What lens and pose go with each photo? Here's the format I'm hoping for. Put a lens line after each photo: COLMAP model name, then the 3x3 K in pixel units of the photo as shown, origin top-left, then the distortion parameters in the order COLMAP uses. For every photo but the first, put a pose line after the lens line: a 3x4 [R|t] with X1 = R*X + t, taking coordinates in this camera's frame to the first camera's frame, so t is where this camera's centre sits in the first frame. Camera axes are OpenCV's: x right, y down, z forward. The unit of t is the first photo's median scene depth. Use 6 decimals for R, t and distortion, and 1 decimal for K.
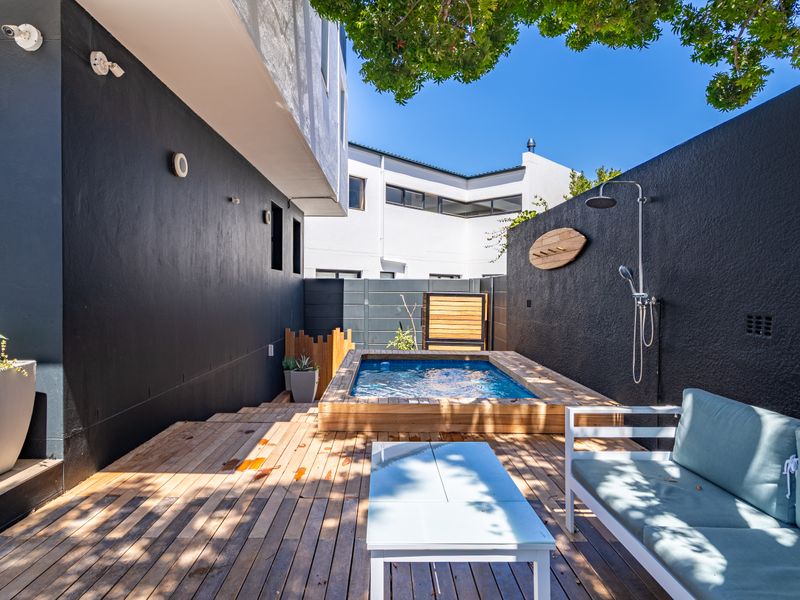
lens RADIAL K [[484.9, 0, 371.5], [0, 484.9, 294.8], [0, 0, 1]] dist [0.003425, 0.002045]
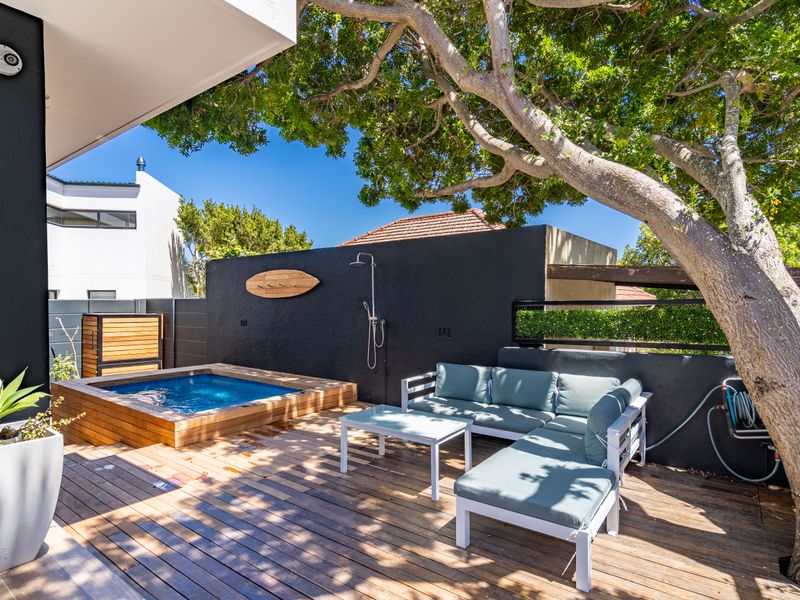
lens RADIAL K [[450.5, 0, 412.9], [0, 450.5, 308.1], [0, 0, 1]] dist [0.002154, -0.003703]
pose [[0.573351, -0.017497, 0.819123, -0.705495], [0.012508, 0.999842, 0.012603, -0.056243], [-0.819215, 0.003020, 0.573479, -0.062069]]
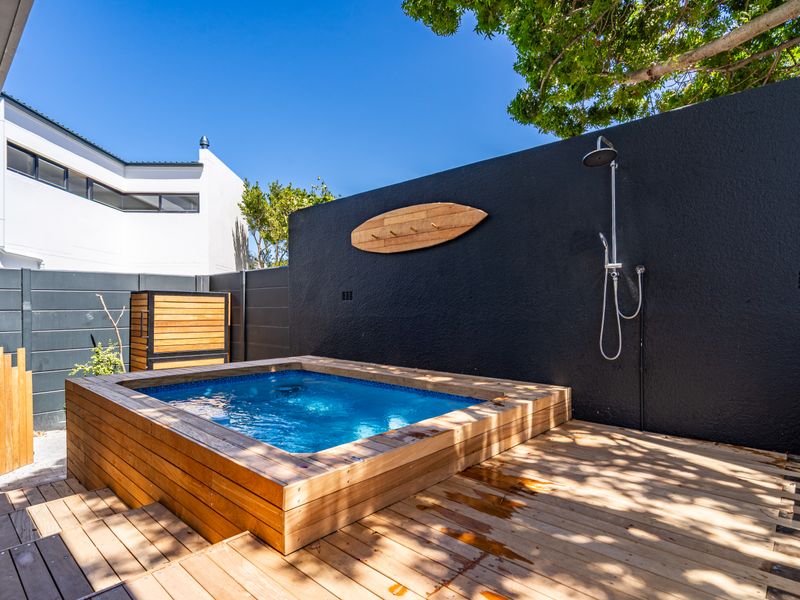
lens RADIAL K [[450.5, 0, 416.7], [0, 450.5, 304.6], [0, 0, 1]] dist [0.002154, -0.003703]
pose [[0.654380, -0.009238, 0.756109, -0.358404], [0.017916, 0.999834, -0.003290, 0.070588], [-0.755953, 0.015700, 0.654437, 0.711461]]
